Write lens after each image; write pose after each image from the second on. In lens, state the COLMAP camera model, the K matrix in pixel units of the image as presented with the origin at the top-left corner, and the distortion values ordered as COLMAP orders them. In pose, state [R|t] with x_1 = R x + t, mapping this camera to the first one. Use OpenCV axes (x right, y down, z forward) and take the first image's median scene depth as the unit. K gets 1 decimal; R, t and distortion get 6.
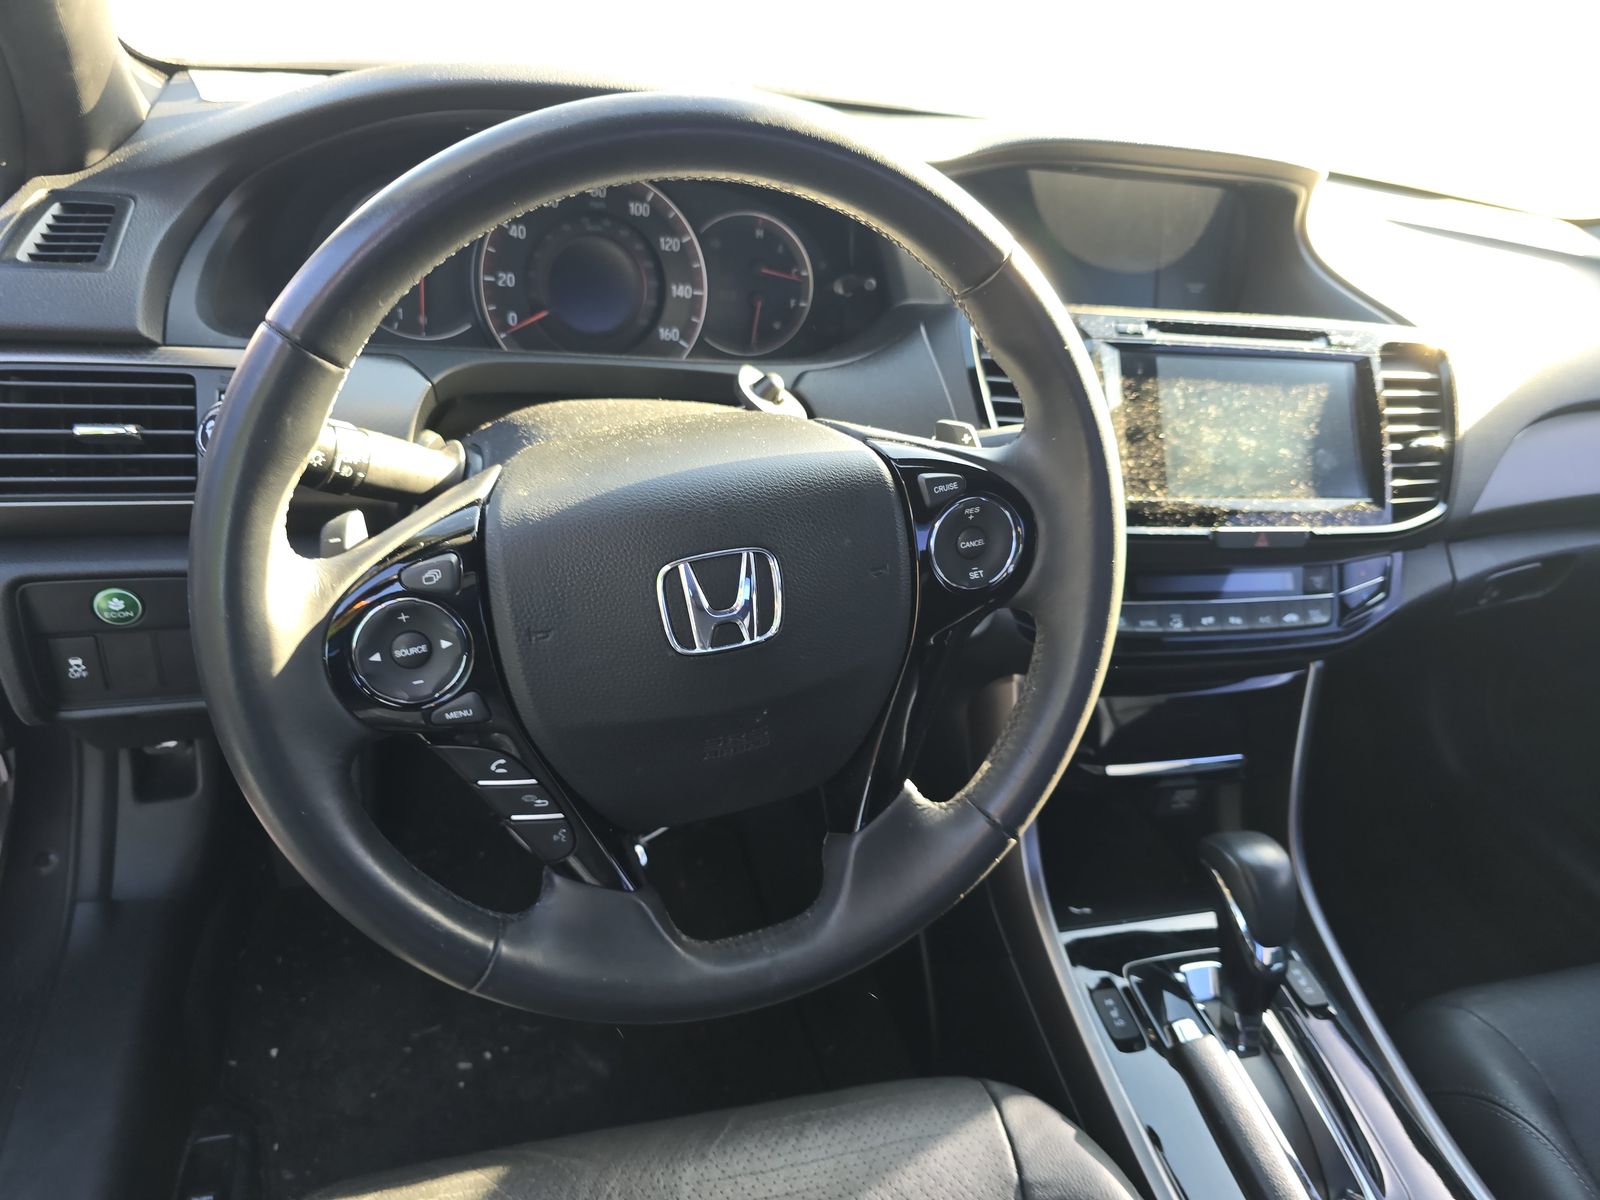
lens RADIAL K [[1082.5, 0, 792.7], [0, 1082.5, 595.5], [0, 0, 1]] dist [0.049486, -0.041426]
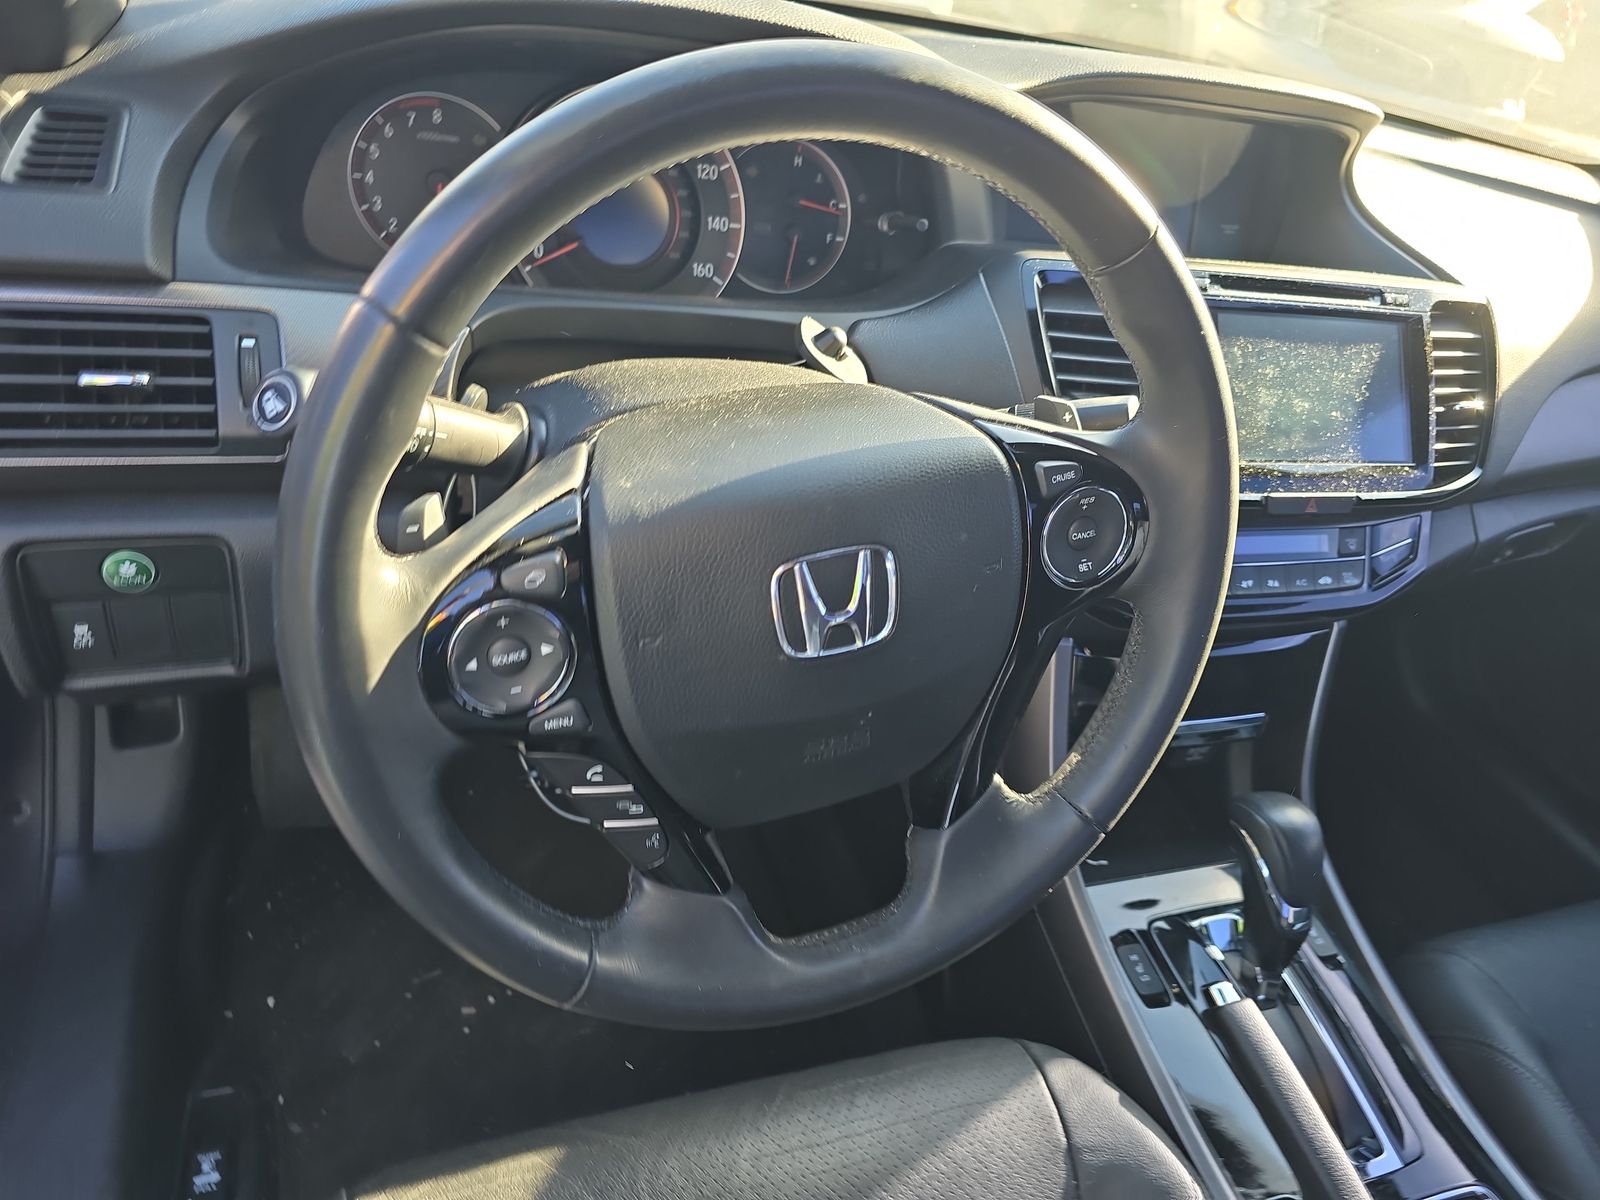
lens RADIAL K [[1082.5, 0, 807.5], [0, 1082.5, 594.5], [0, 0, 1]] dist [0.049486, -0.041426]
pose [[0.997643, 0.012547, 0.067462, -0.108052], [-0.018294, 0.996190, 0.085264, -0.056213], [-0.066135, -0.086297, 0.994072, 0.051303]]
